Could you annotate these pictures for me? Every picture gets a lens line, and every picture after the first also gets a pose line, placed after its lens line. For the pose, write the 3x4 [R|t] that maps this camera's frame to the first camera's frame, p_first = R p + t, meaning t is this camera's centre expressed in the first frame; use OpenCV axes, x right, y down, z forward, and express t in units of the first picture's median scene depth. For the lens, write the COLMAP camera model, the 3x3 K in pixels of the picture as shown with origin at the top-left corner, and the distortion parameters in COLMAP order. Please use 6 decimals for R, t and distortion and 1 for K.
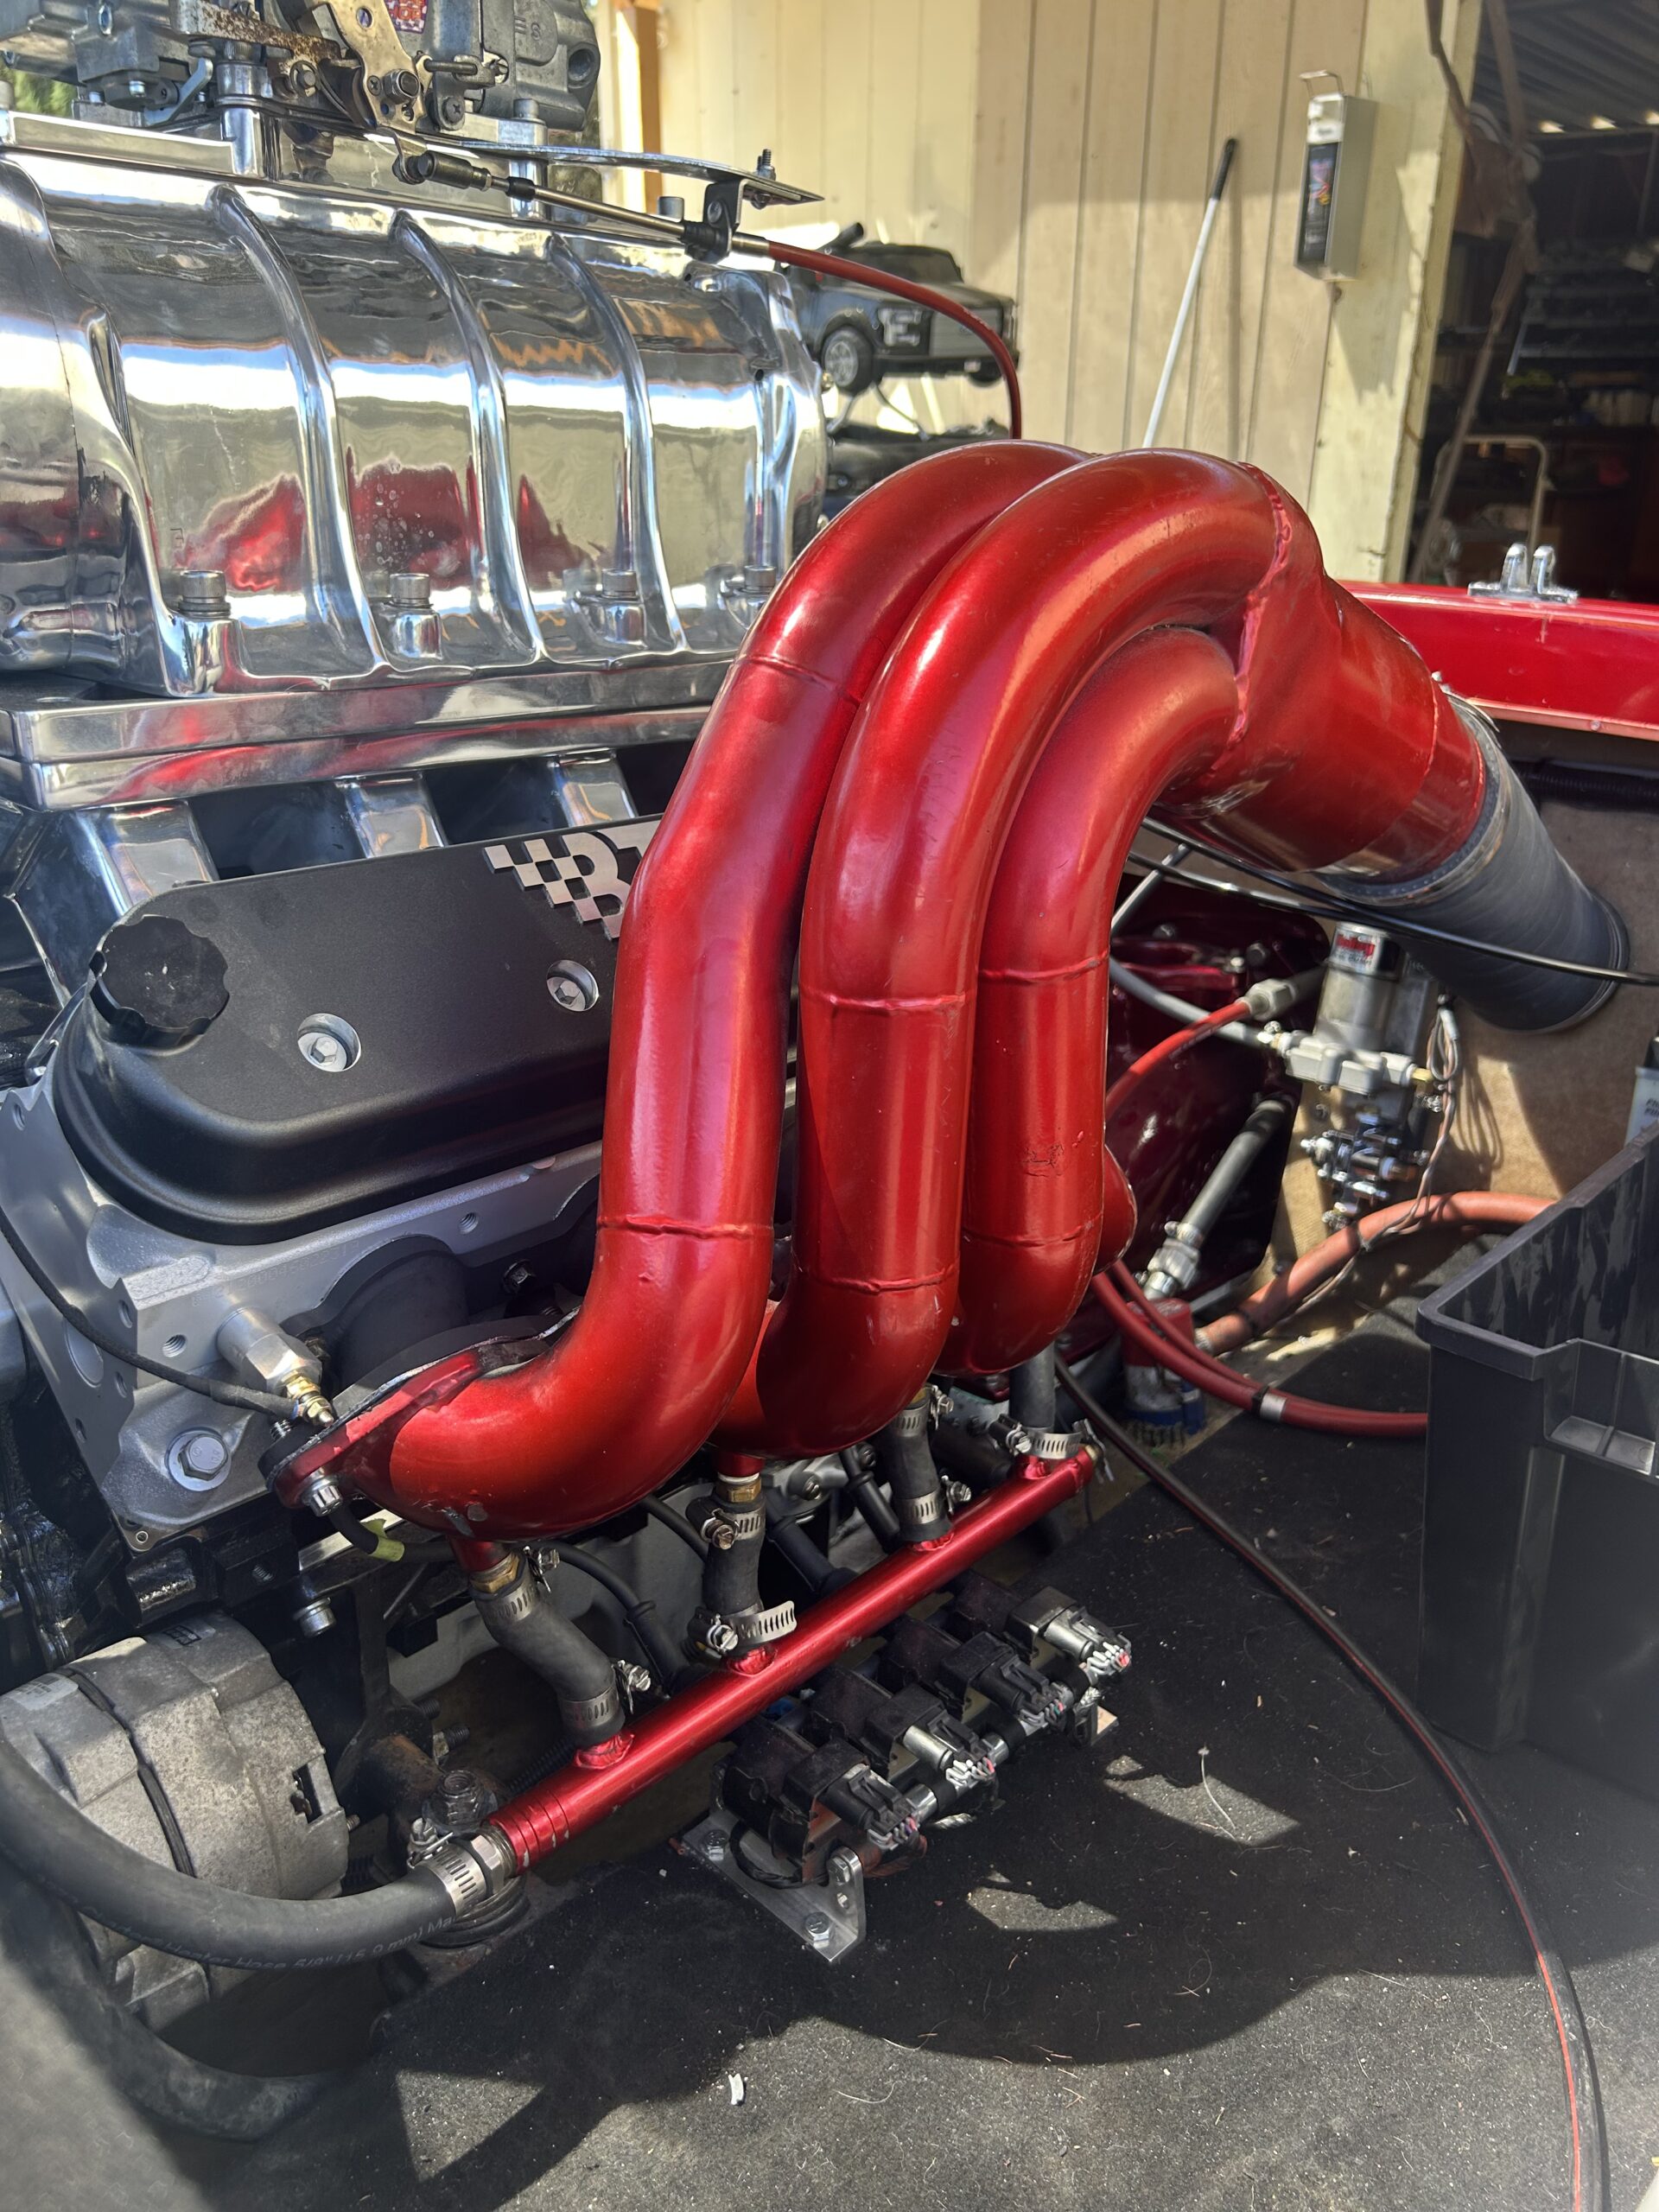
lens RADIAL K [[1680.6, 0, 829.0], [0, 1680.6, 1108.5], [0, 0, 1]] dist [0.029031, -0.076772]
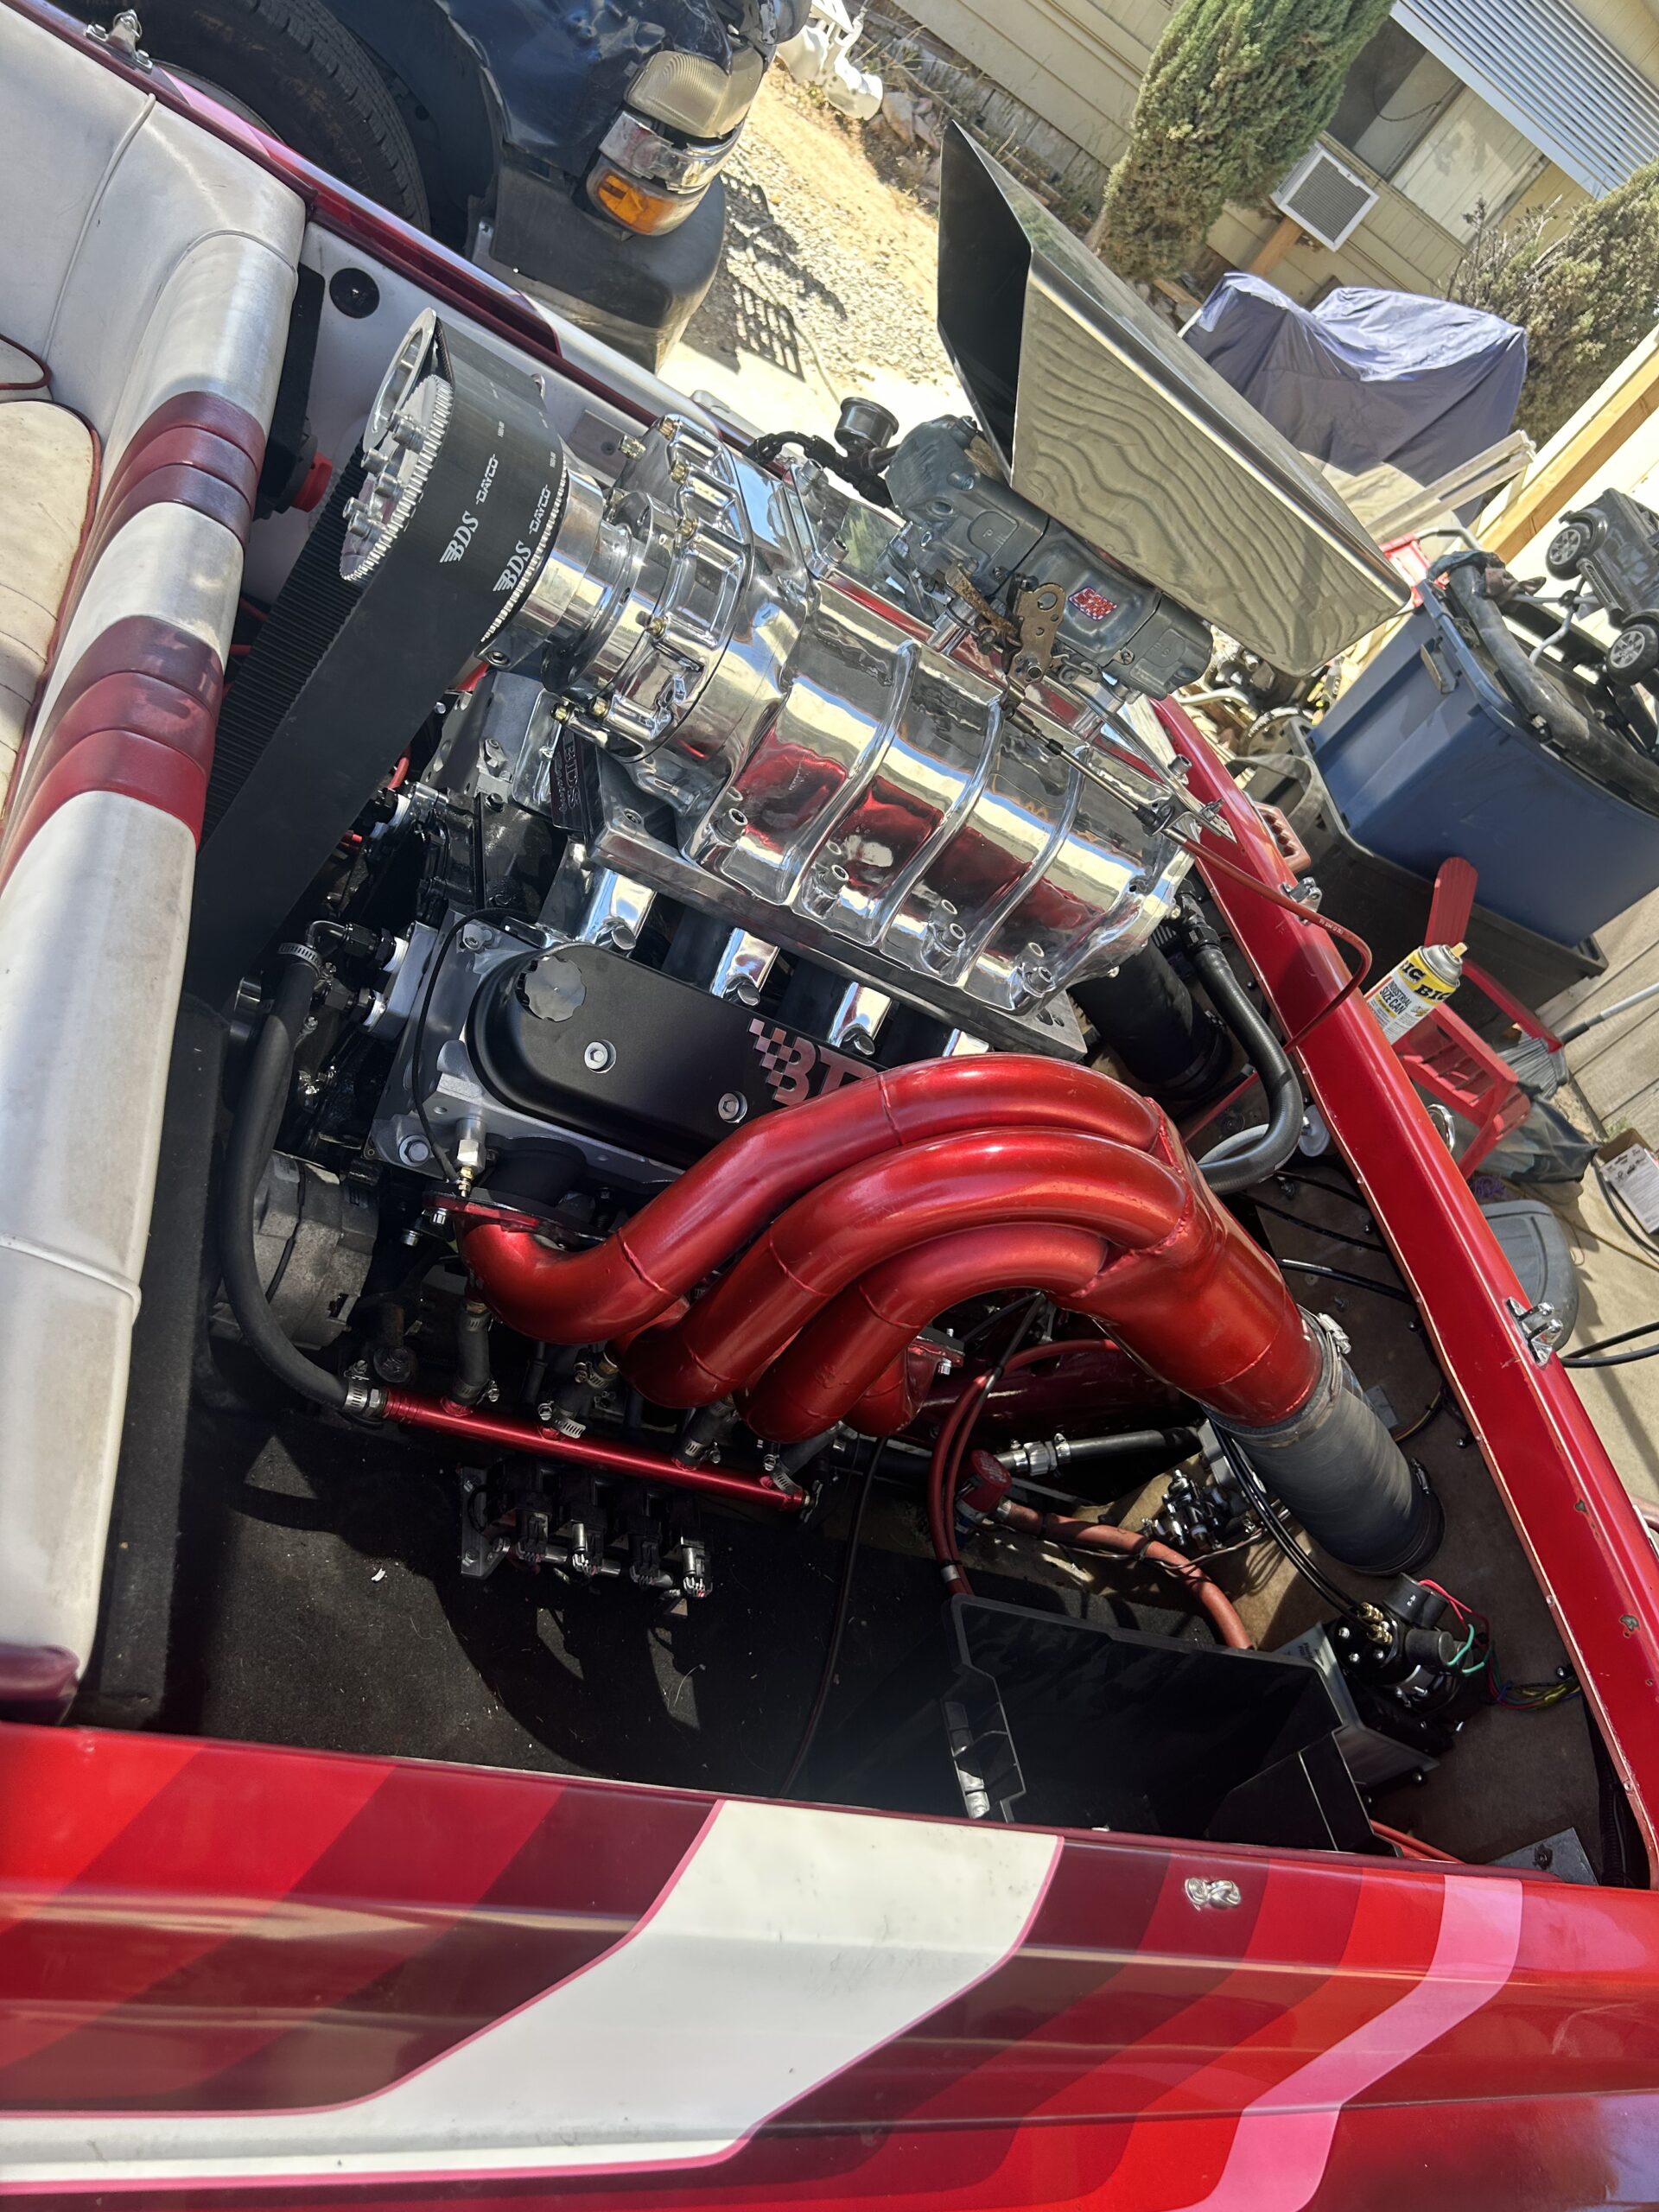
lens RADIAL K [[1667.0, 0, 836.0], [0, 1667.0, 1102.9], [0, 0, 1]] dist [-0.001449, 0.000186]
pose [[0.674146, 0.724652, -0.142855, 0.167140], [-0.703251, 0.688880, 0.175735, -0.460171], [0.225757, -0.018008, 0.974017, -0.681205]]
